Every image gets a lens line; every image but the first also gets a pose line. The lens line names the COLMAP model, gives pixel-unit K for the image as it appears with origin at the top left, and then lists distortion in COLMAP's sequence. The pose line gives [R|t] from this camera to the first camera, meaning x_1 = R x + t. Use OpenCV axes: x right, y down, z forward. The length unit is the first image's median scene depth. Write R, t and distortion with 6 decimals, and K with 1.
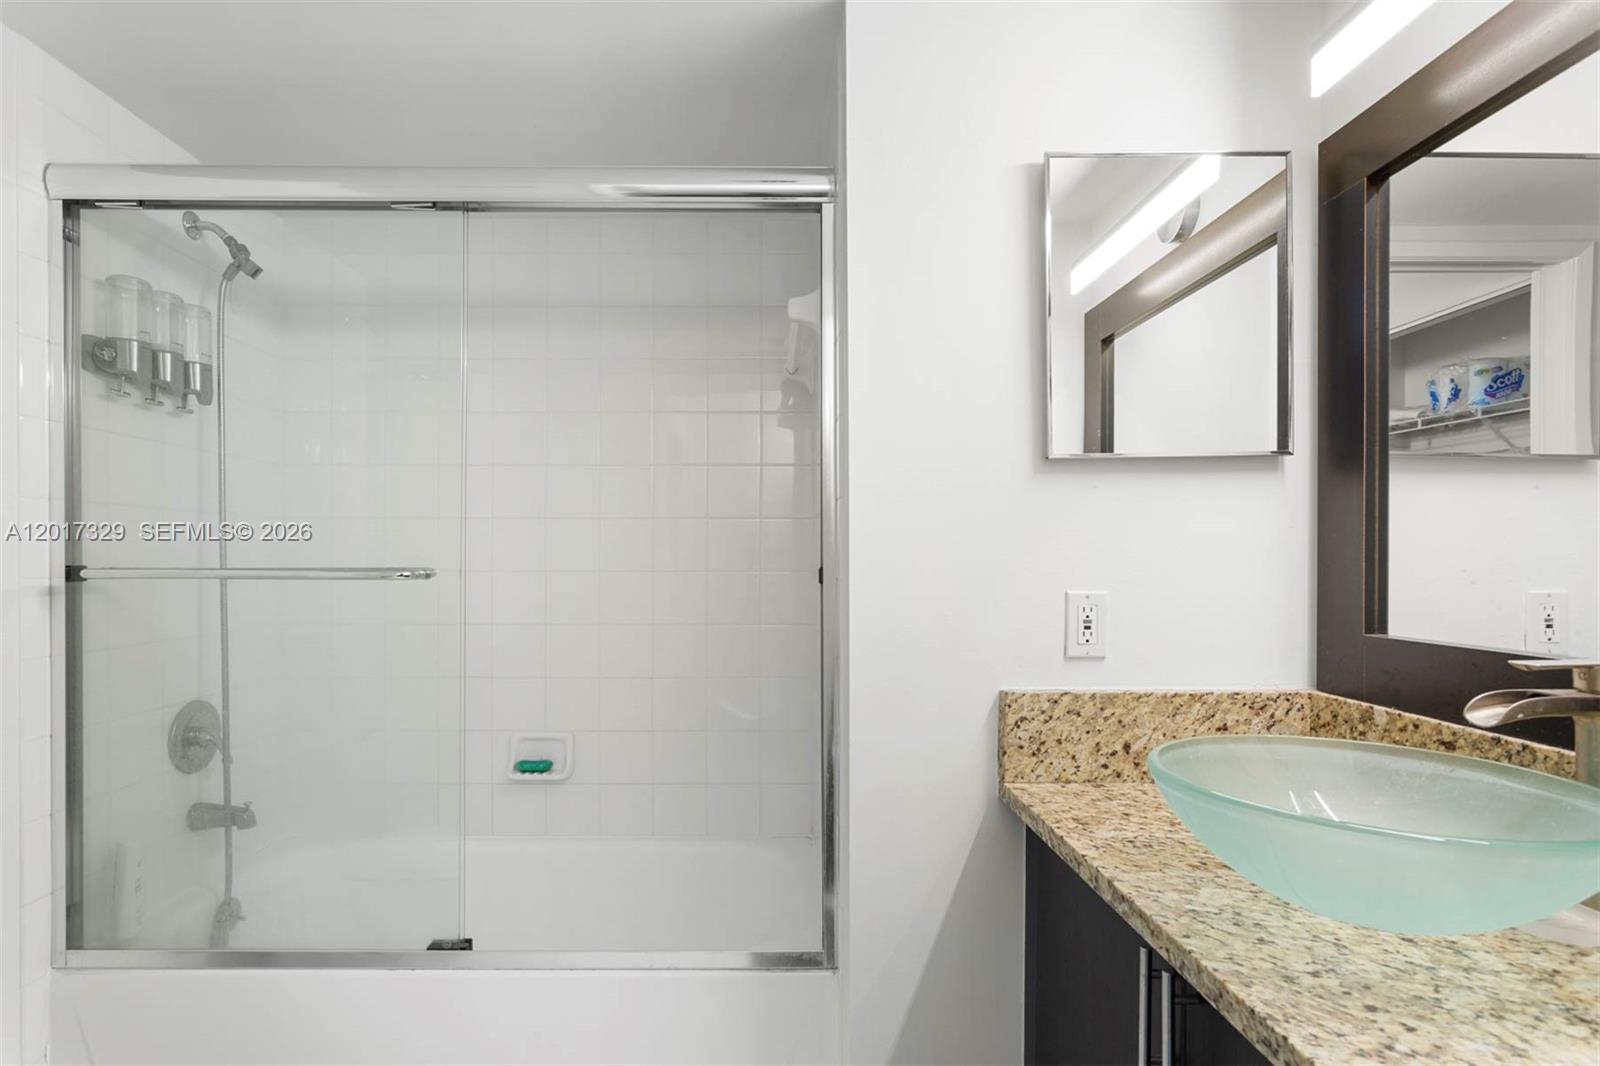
lens RADIAL K [[799.4, 0, 743.9], [0, 799.4, 562.8], [0, 0, 1]] dist [-0.004825, 0.003457]
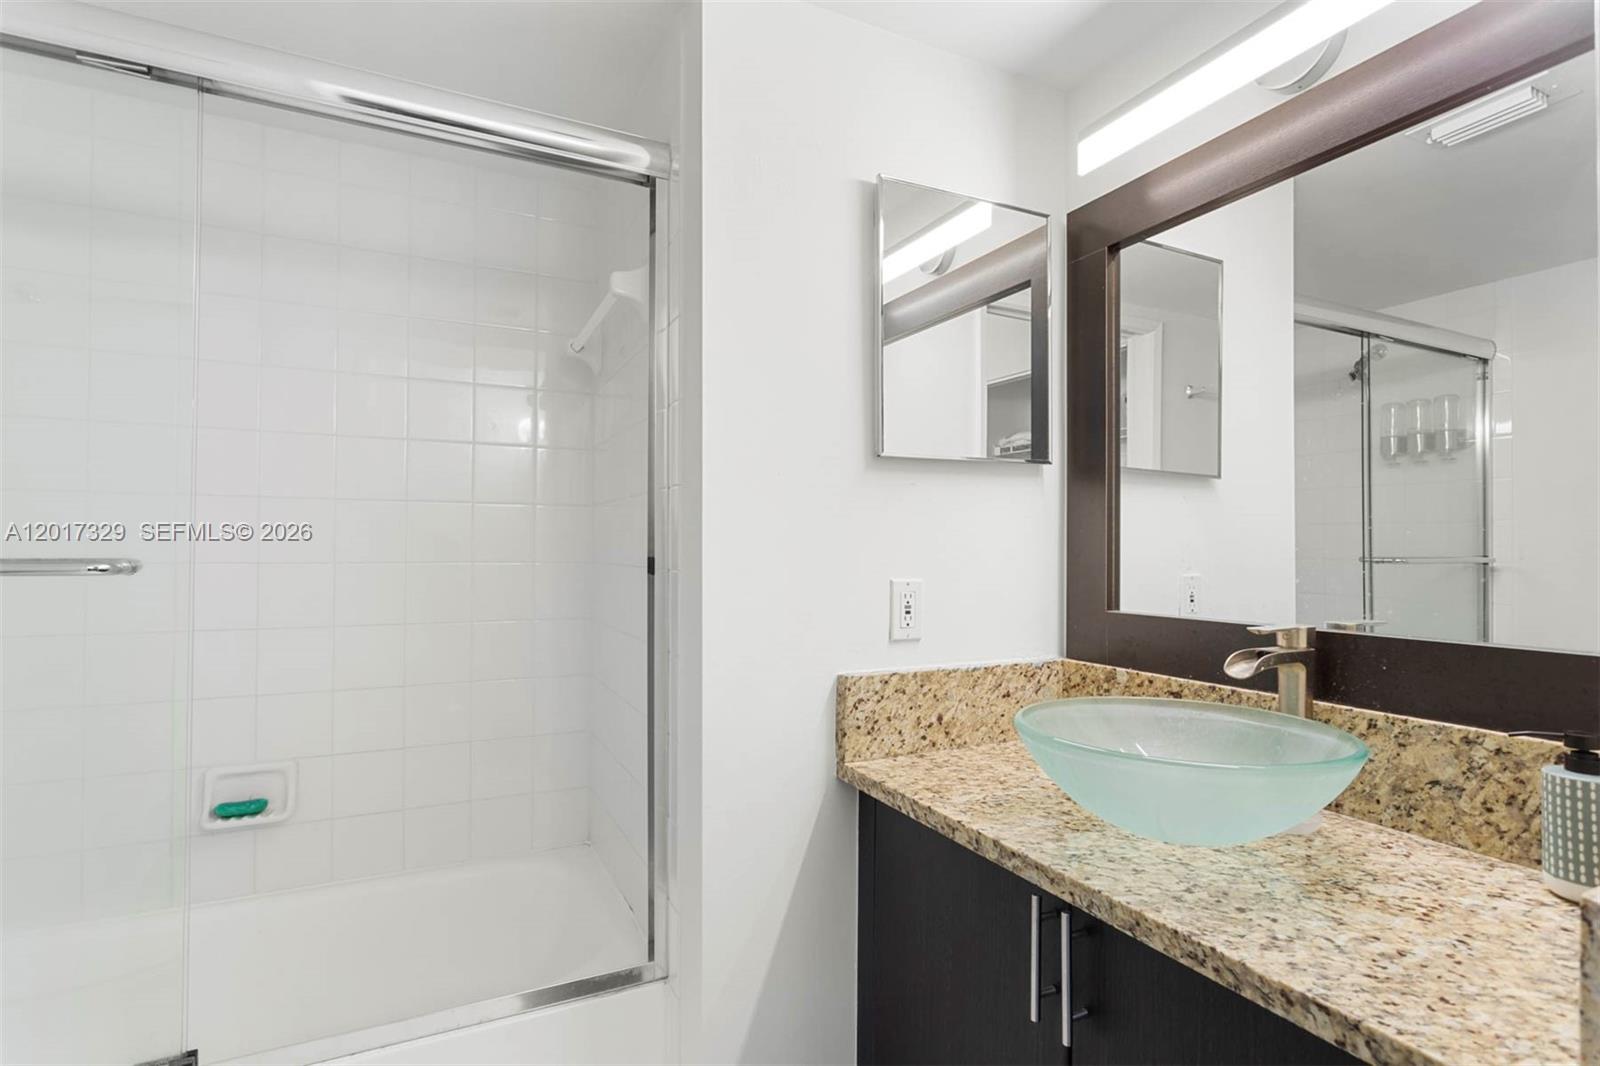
lens RADIAL K [[799.4, 0, 777.2], [0, 799.4, 541.8], [0, 0, 1]] dist [-0.004825, 0.003457]
pose [[0.899652, 0.007508, 0.436543, -0.214948], [-0.002735, 0.999929, -0.011560, -0.002548], [-0.436599, 0.009206, 0.899609, 0.092525]]
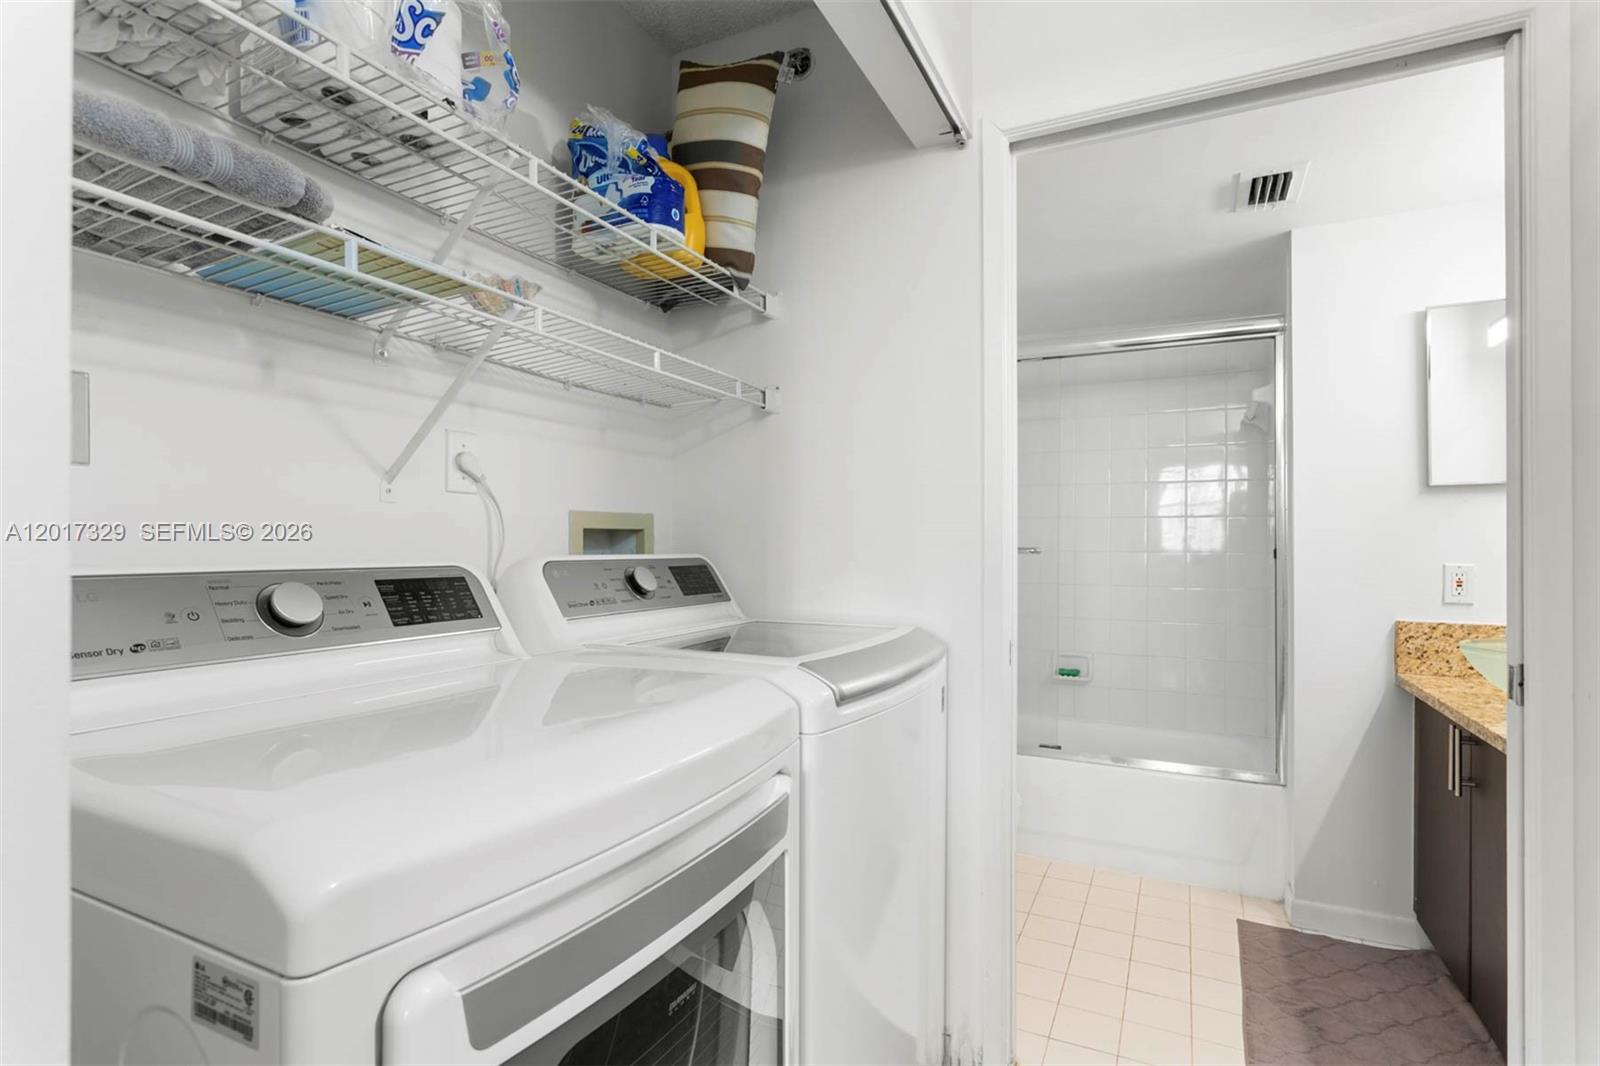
lens RADIAL K [[799.4, 0, 806.6], [0, 799.4, 532.1], [0, 0, 1]] dist [-0.004825, 0.003457]
pose [[0.910762, -0.000361, -0.412931, -0.127624], [-0.008465, 0.999773, -0.019544, 0.013310], [0.412845, 0.021296, 0.910552, -1.114806]]
